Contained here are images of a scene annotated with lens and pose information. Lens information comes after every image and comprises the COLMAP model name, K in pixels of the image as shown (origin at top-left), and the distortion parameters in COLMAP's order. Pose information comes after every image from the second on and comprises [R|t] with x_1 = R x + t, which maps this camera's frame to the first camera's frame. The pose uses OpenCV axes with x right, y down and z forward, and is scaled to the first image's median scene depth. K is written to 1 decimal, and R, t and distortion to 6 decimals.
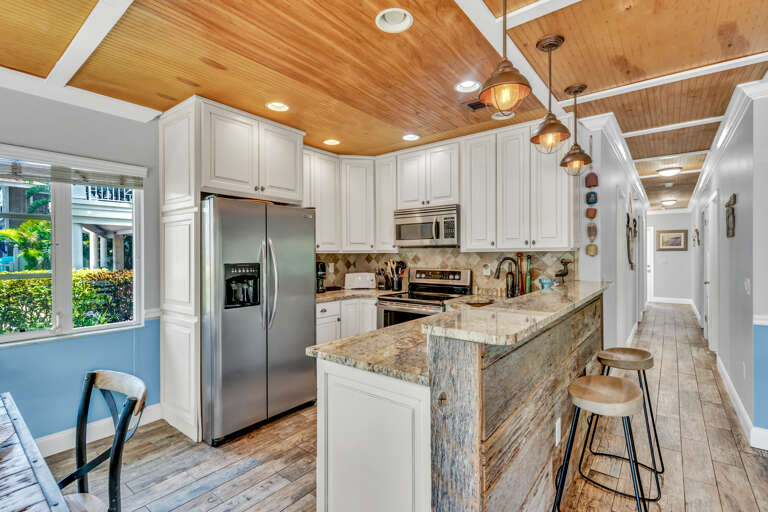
lens RADIAL K [[392.9, 0, 384.0], [0, 392.9, 256.0], [0, 0, 1]] dist [0.010861, 0.000403]
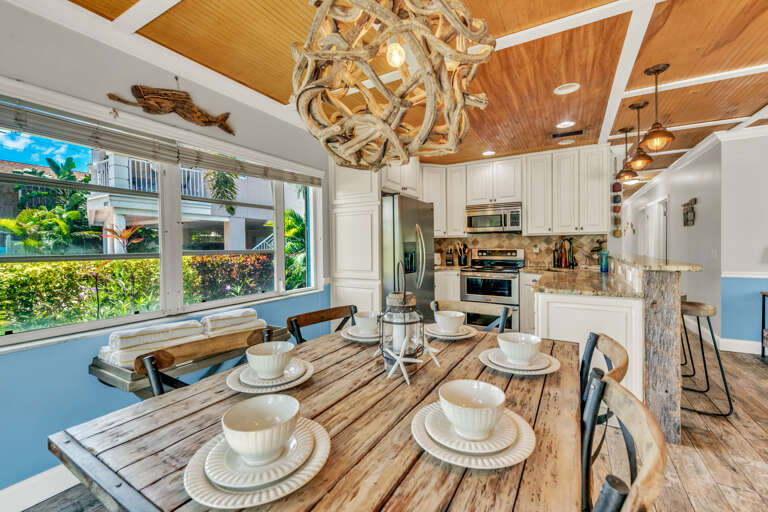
lens RADIAL K [[347.4, 0, 384.0], [0, 347.4, 256.0], [0, 0, 1]] dist [-0.000594, -0.000020]
pose [[0.989224, -0.009013, 0.146131, -0.489317], [0.005199, 0.999636, 0.026463, 0.027122], [-0.146316, -0.025418, 0.988911, -0.167117]]
